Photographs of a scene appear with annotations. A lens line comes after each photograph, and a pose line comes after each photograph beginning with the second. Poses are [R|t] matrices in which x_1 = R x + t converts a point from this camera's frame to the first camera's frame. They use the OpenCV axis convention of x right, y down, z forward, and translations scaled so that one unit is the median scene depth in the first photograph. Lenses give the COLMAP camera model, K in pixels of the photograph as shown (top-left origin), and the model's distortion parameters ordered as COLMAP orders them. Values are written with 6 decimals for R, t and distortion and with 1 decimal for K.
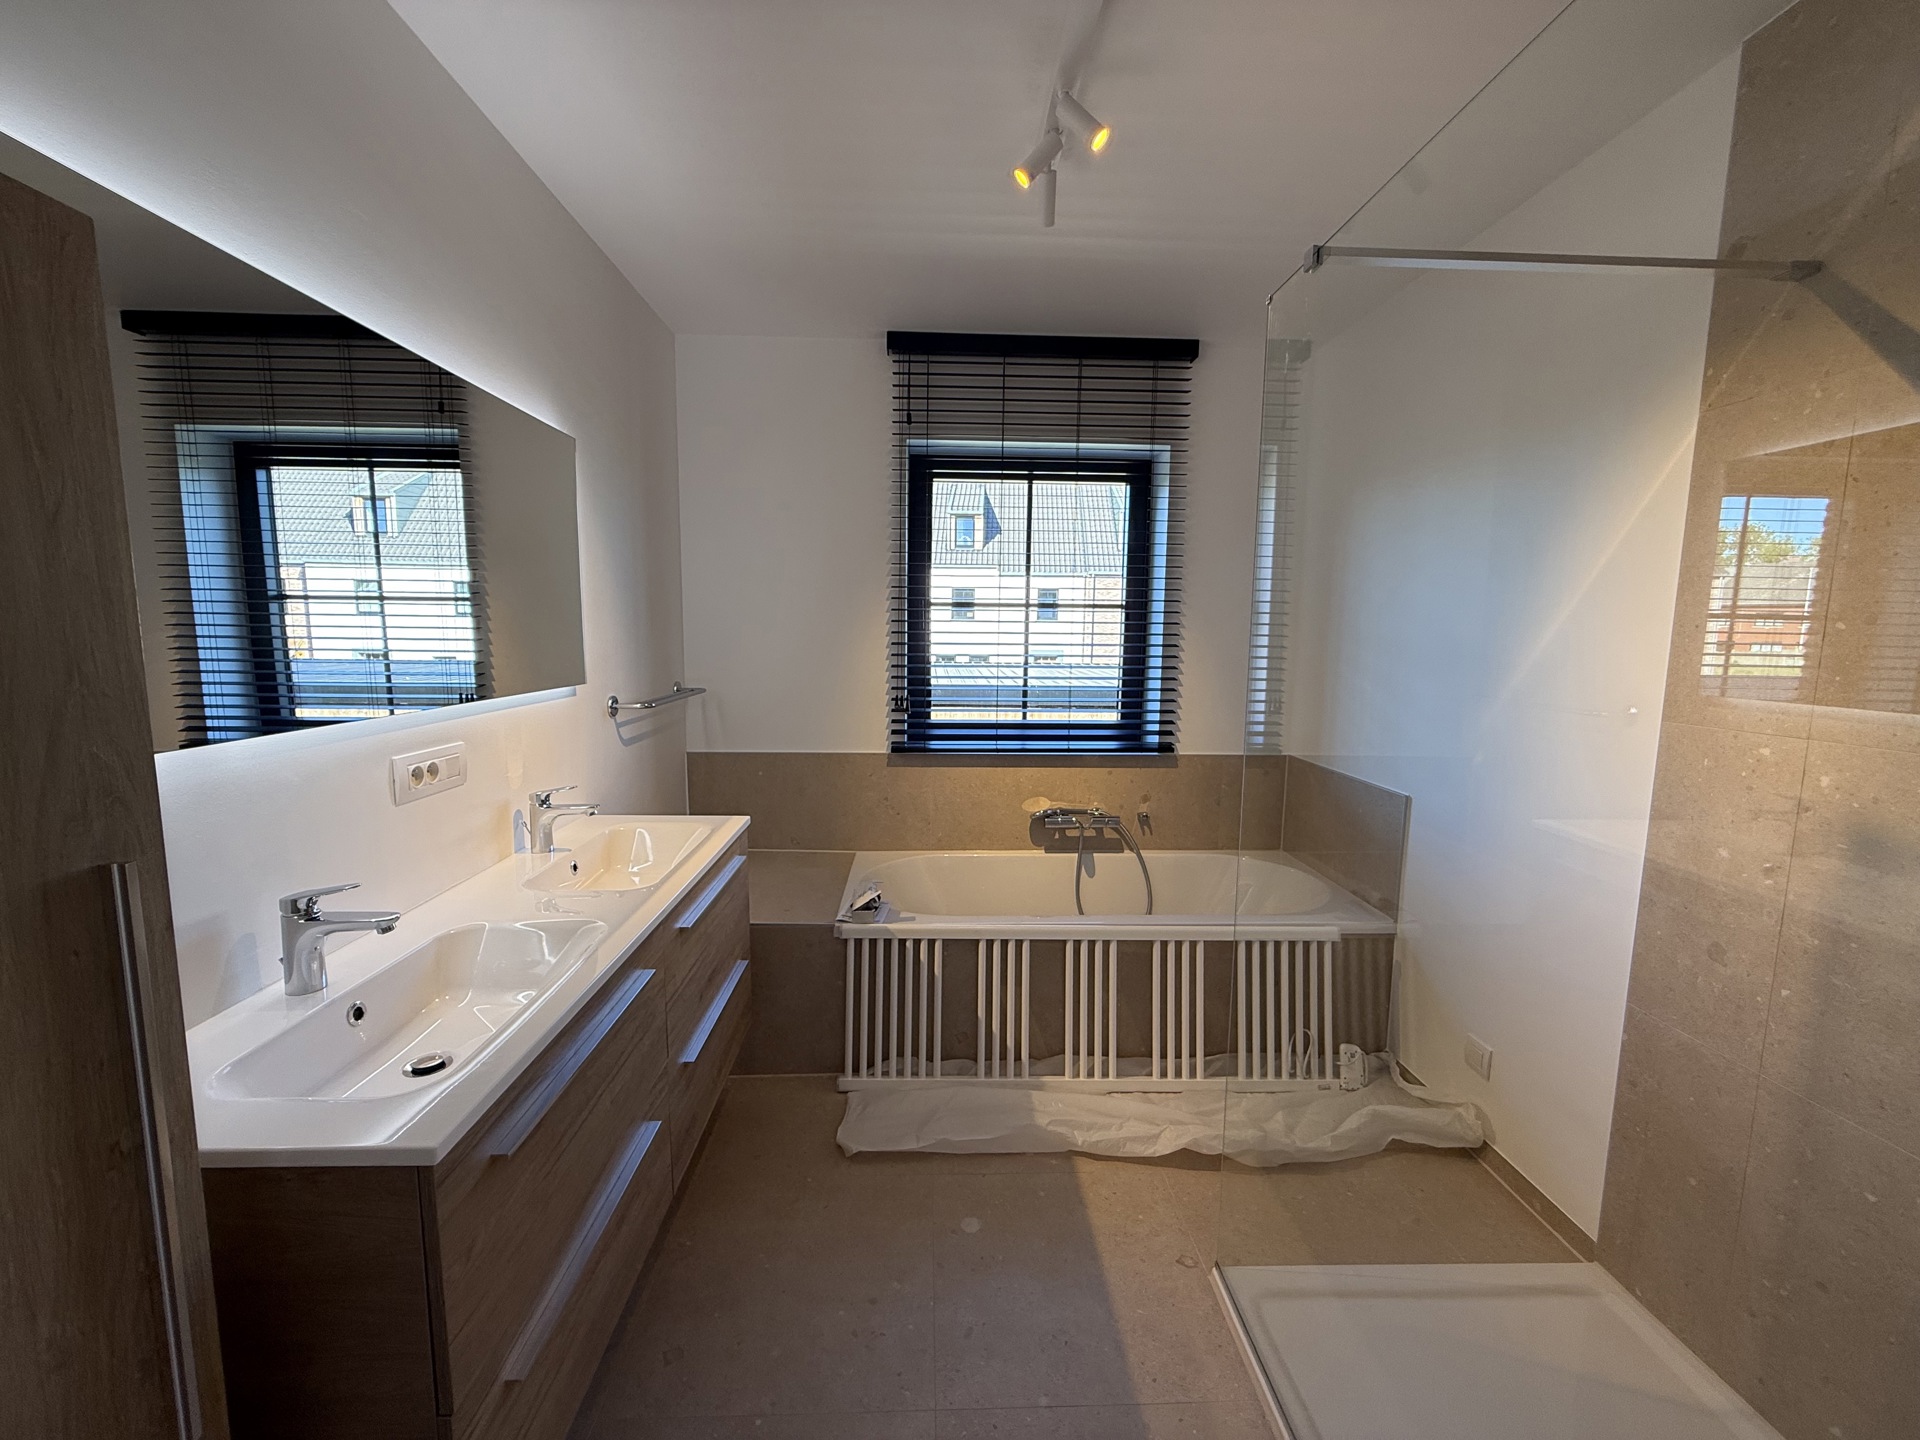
lens RADIAL K [[763.4, 0, 955.5], [0, 763.4, 716.9], [0, 0, 1]] dist [-0.001287, 0.000379]
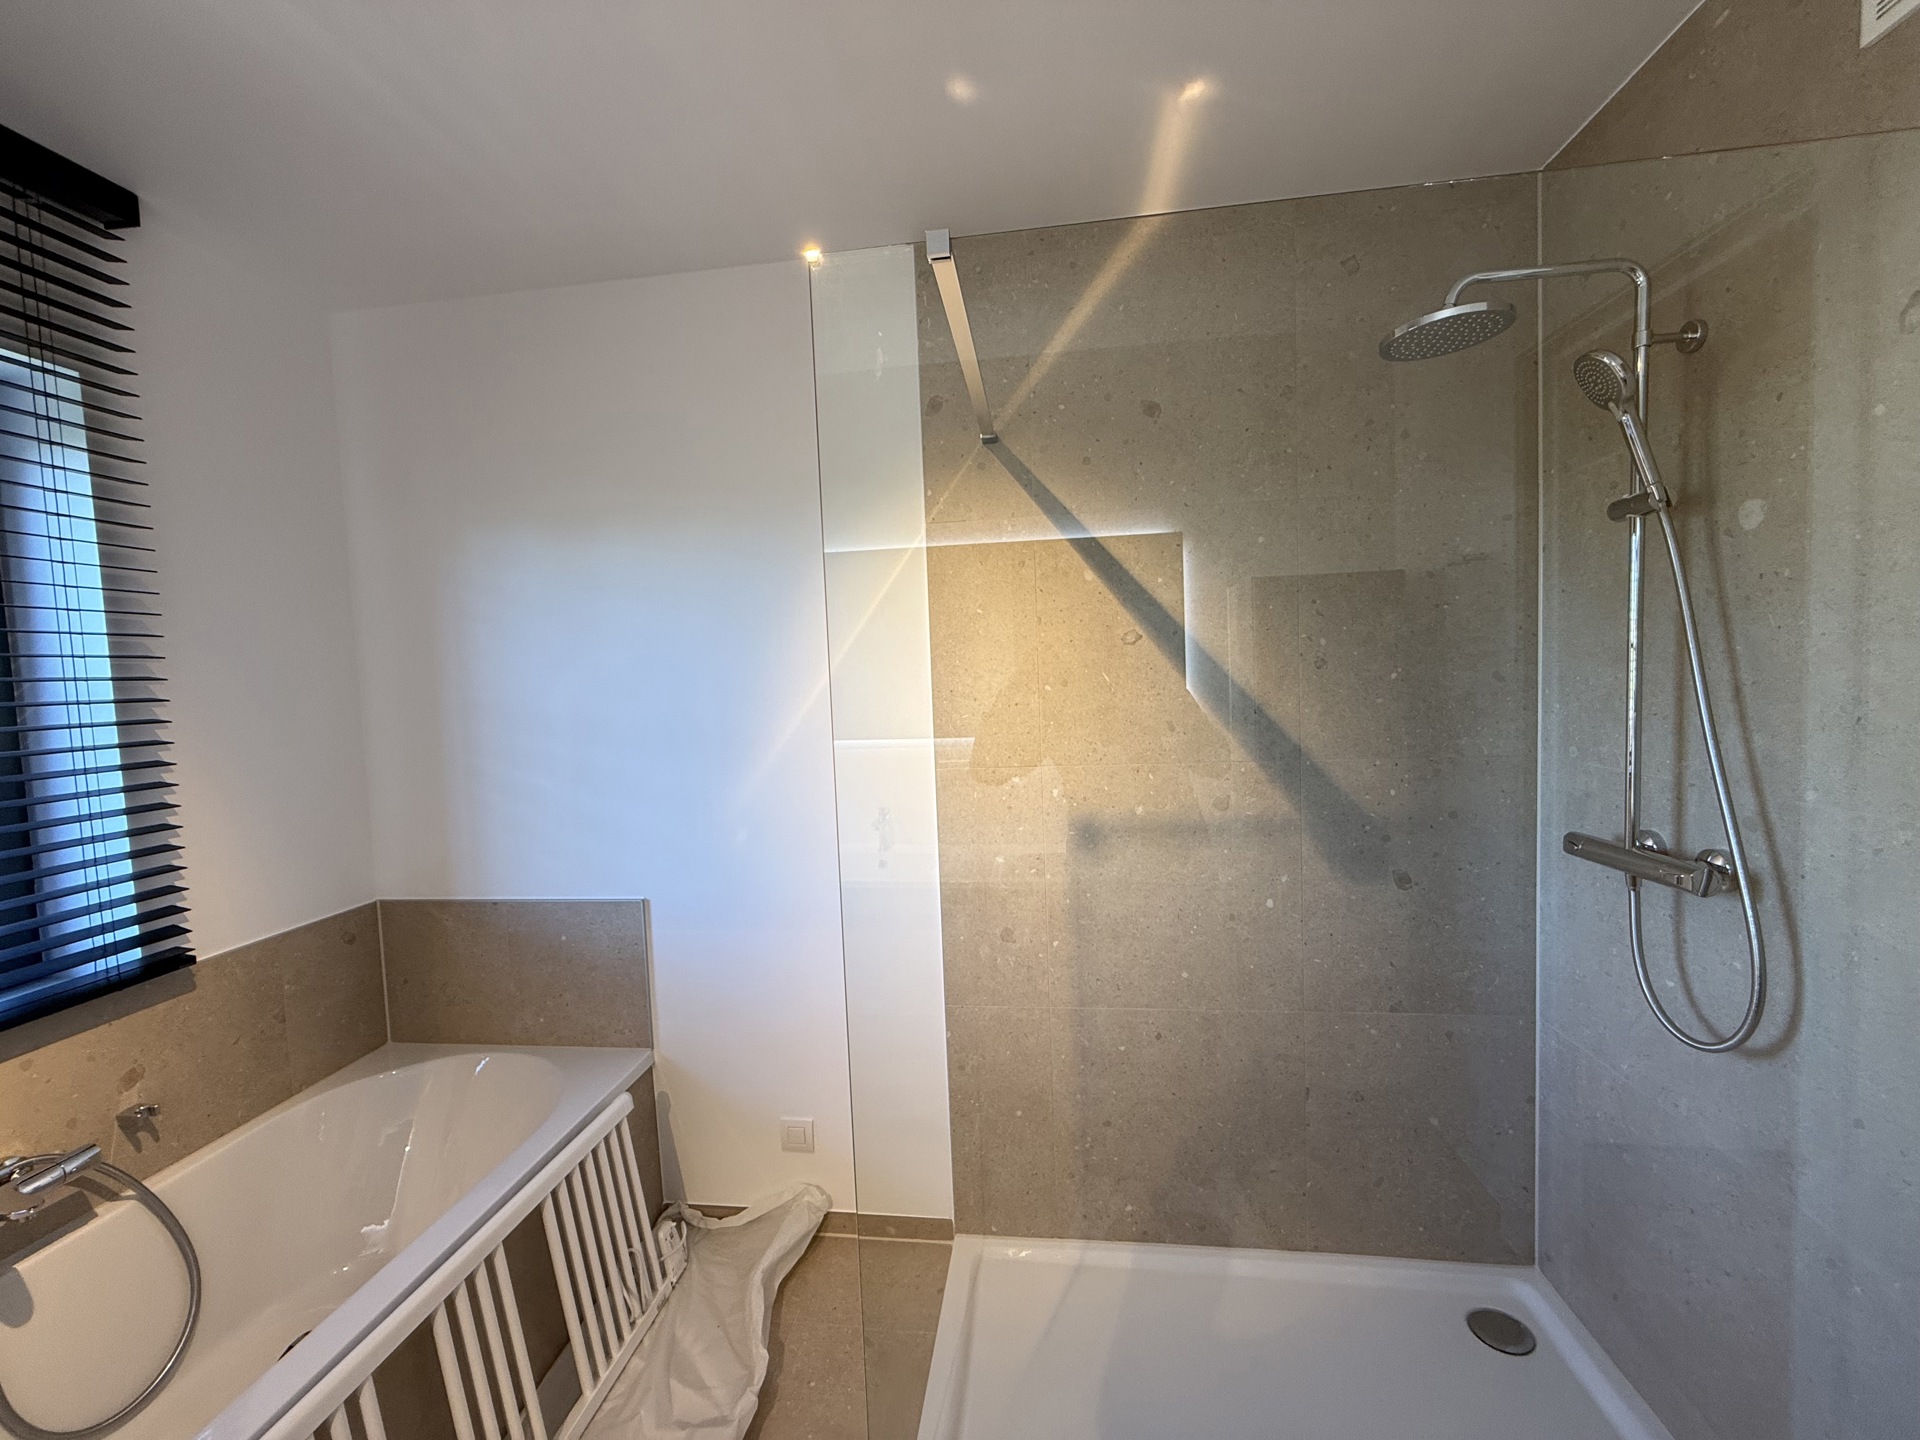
lens RADIAL K [[763.4, 0, 953.7], [0, 763.4, 720.0], [0, 0, 1]] dist [-0.001287, 0.000379]
pose [[0.165336, -0.078233, 0.983129, -0.267168], [0.156028, 0.986370, 0.052251, -0.132247], [-0.973817, 0.144757, 0.175289, 0.749653]]
